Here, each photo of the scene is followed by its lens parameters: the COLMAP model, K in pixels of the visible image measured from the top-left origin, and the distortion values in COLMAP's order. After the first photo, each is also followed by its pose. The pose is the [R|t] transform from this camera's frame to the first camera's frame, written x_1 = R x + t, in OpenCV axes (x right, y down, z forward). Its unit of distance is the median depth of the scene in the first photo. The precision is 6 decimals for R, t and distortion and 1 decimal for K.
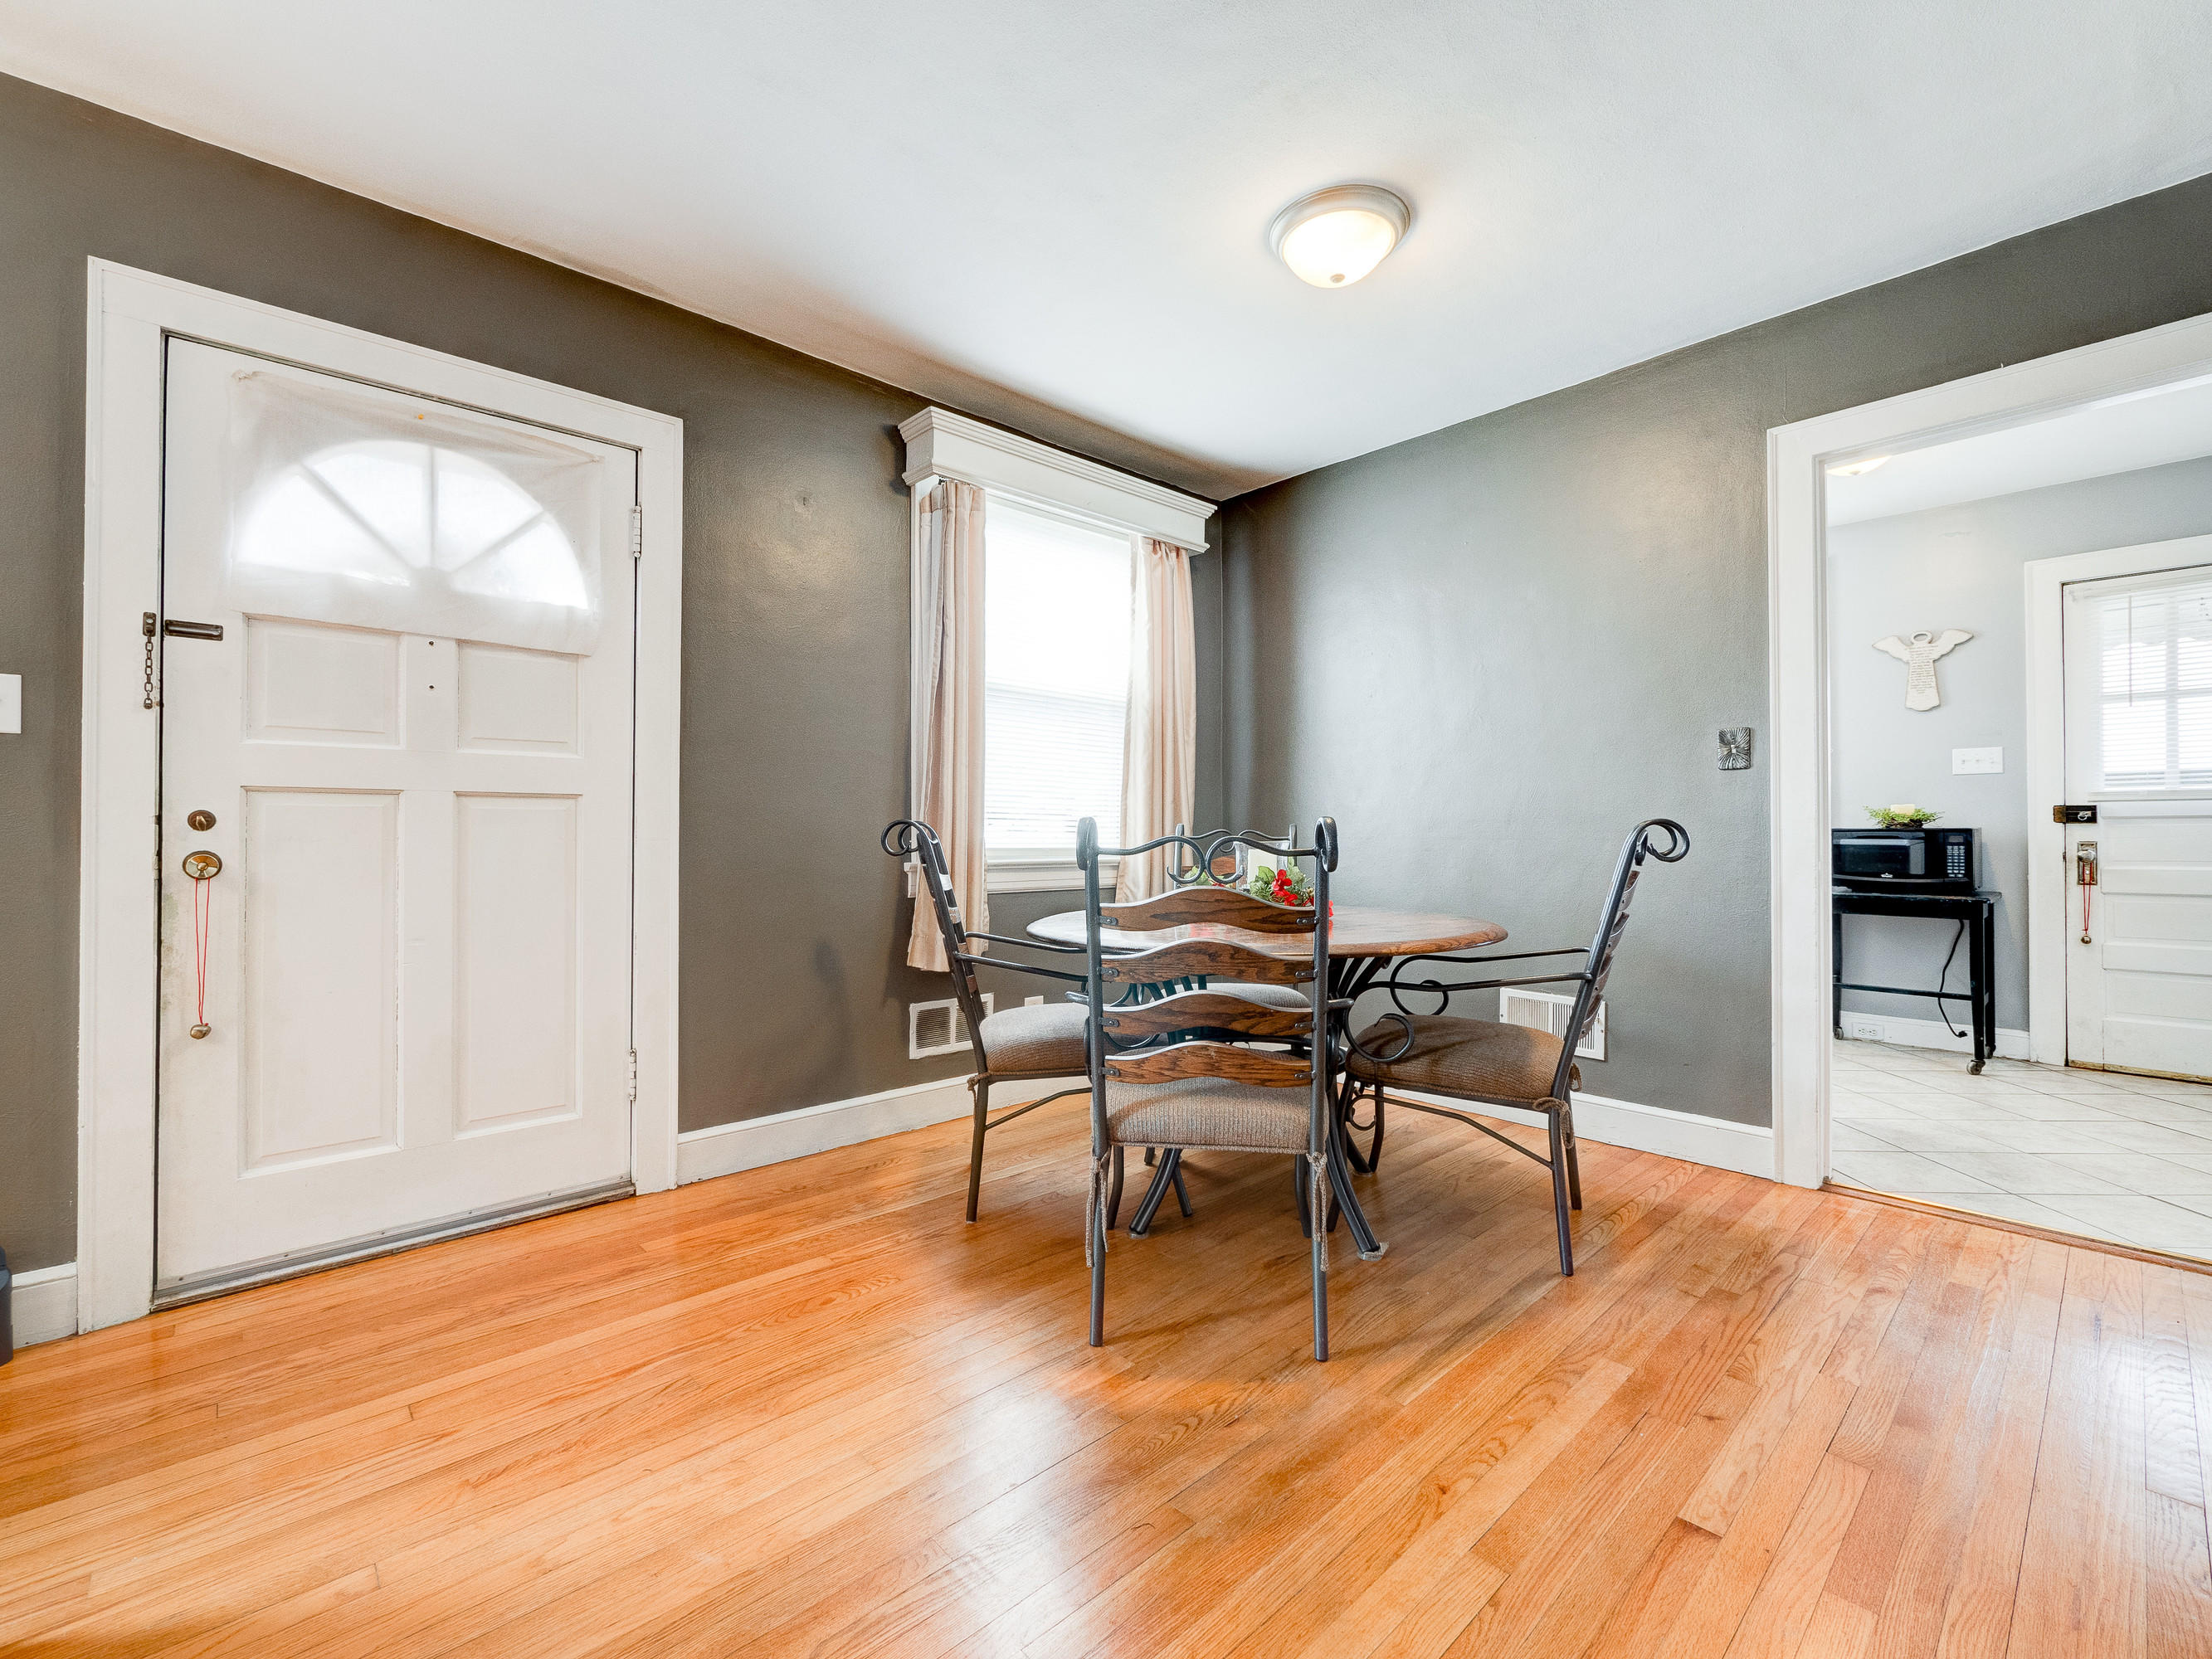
lens RADIAL K [[948.4, 0, 1106.0], [0, 948.4, 829.5], [0, 0, 1]] dist [-0.002270, -0.000216]
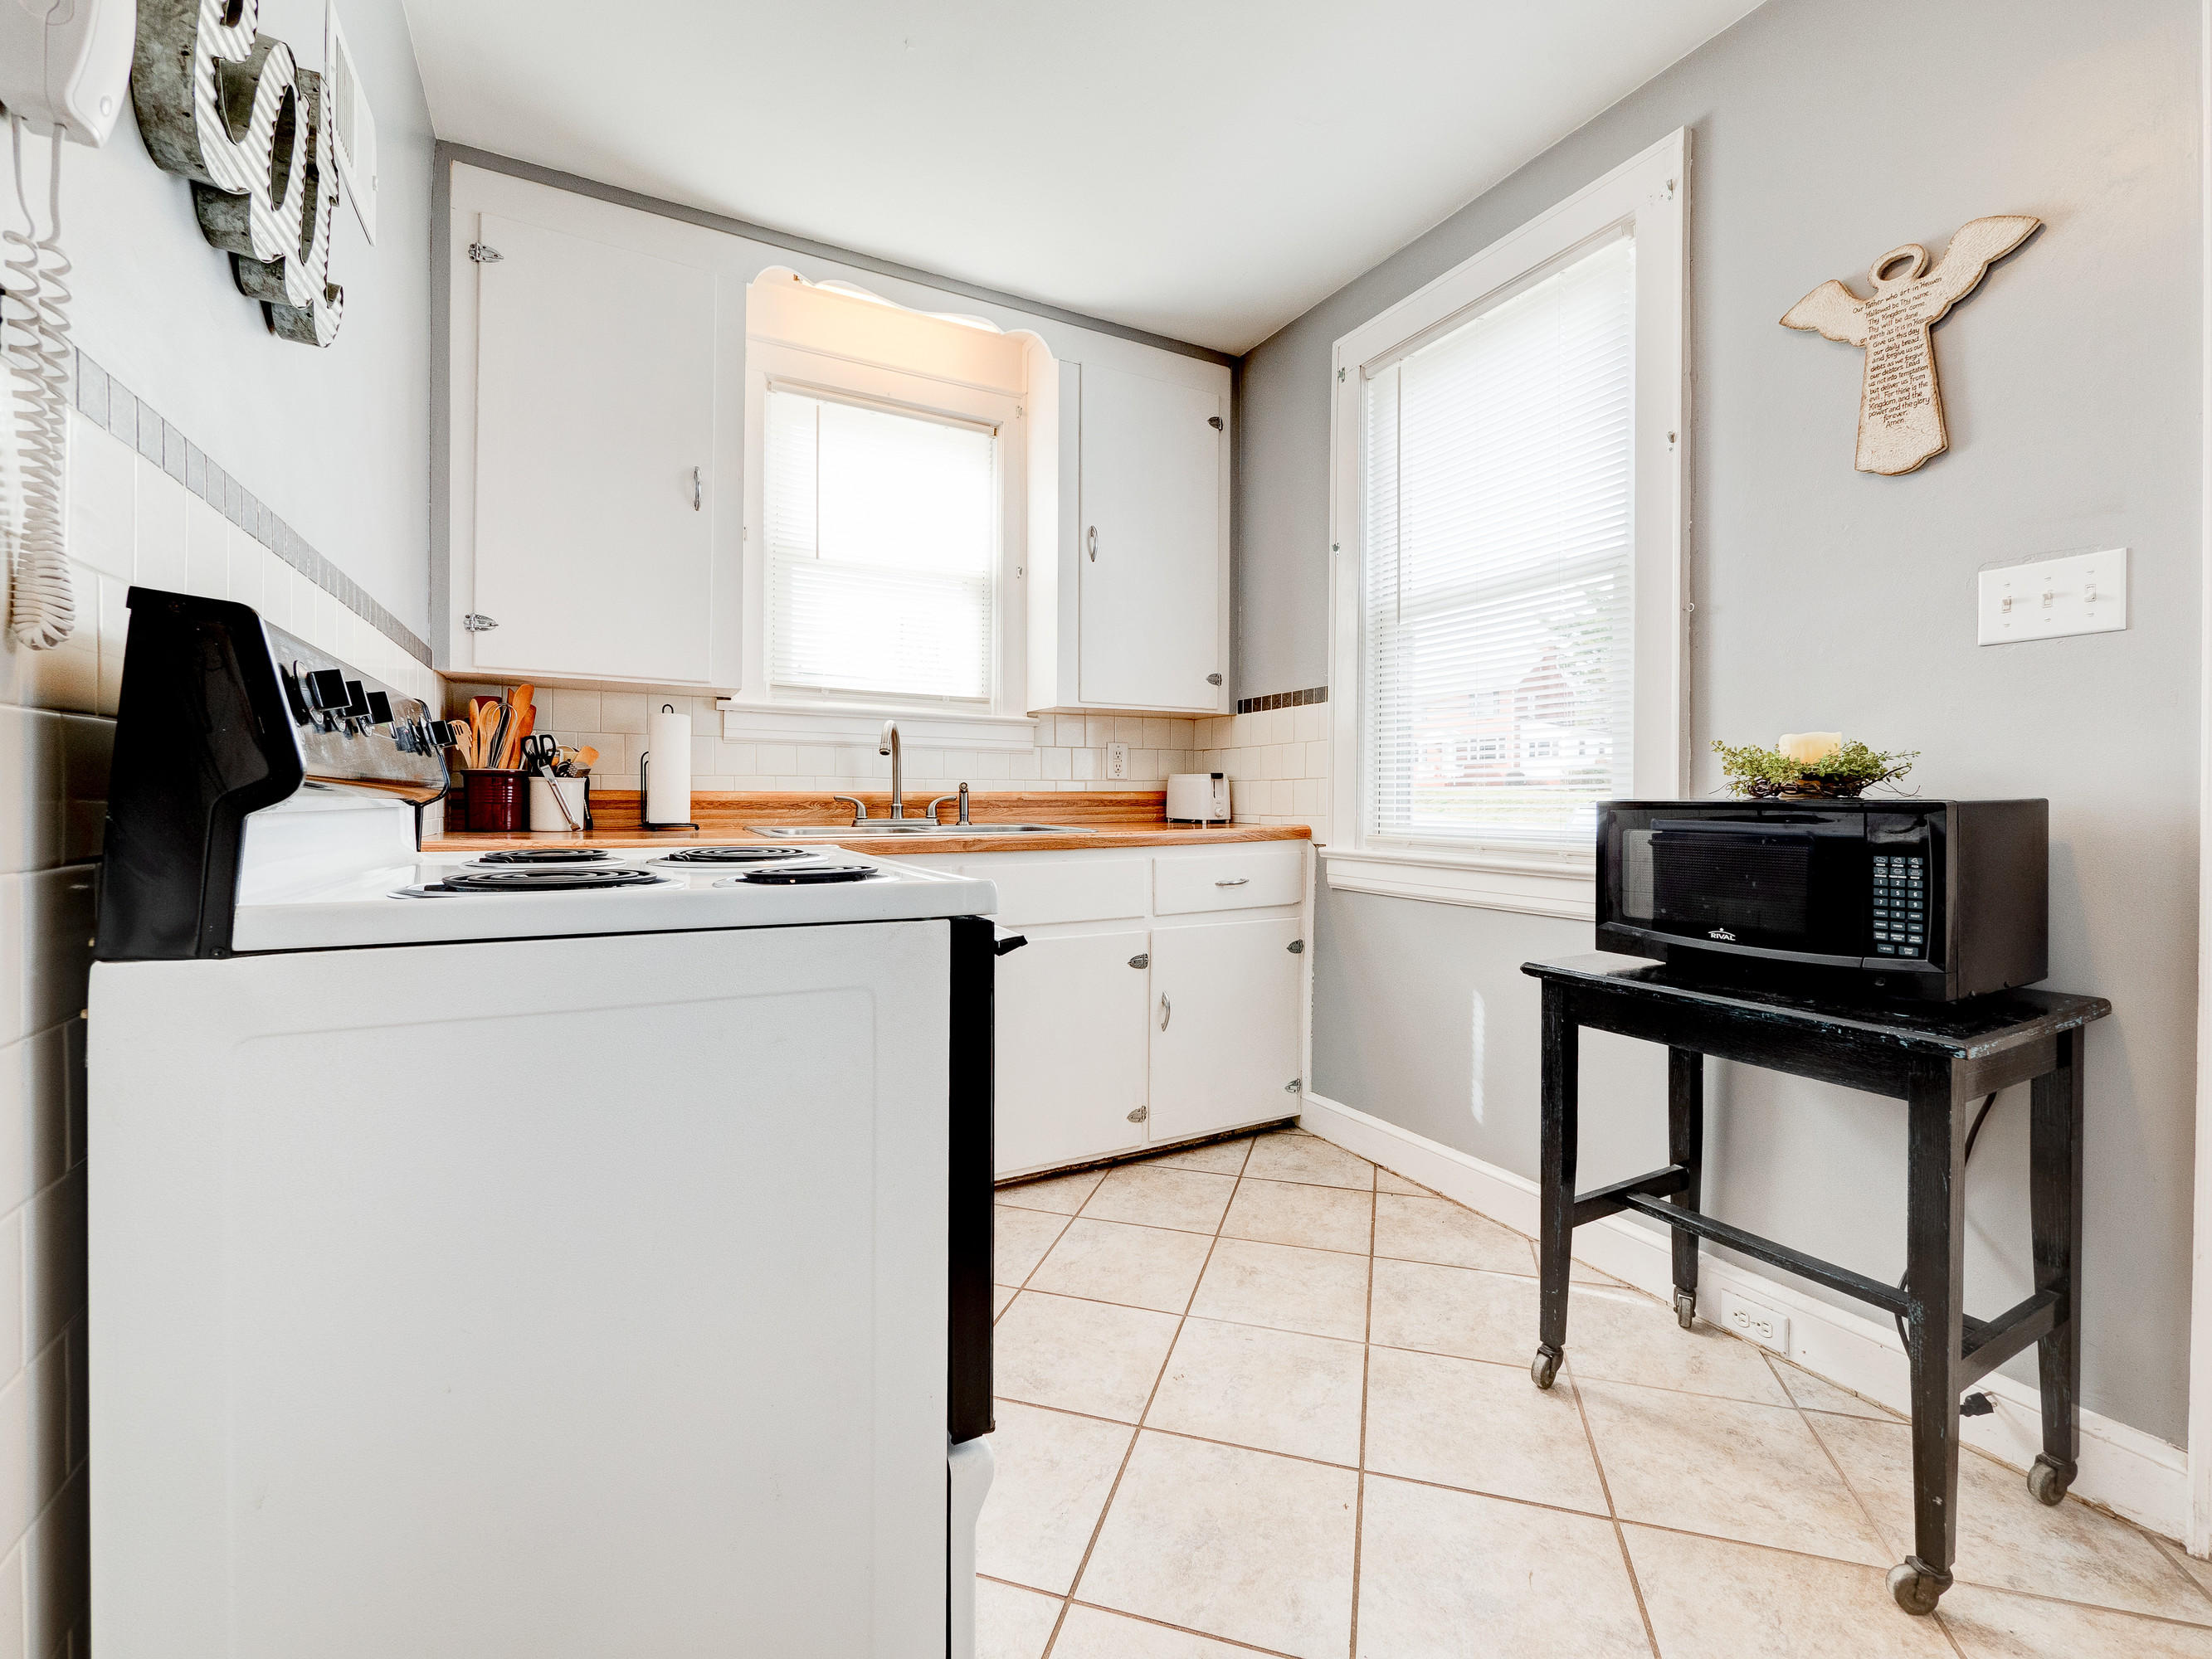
lens RADIAL K [[955.8, 0, 1106.0], [0, 955.8, 829.5], [0, 0, 1]] dist [-0.012775, -0.000185]
pose [[0.967471, 0.014038, -0.252594, 0.683254], [-0.011007, 0.999850, 0.013407, 0.007458], [0.252744, -0.010190, 0.967480, 0.594434]]
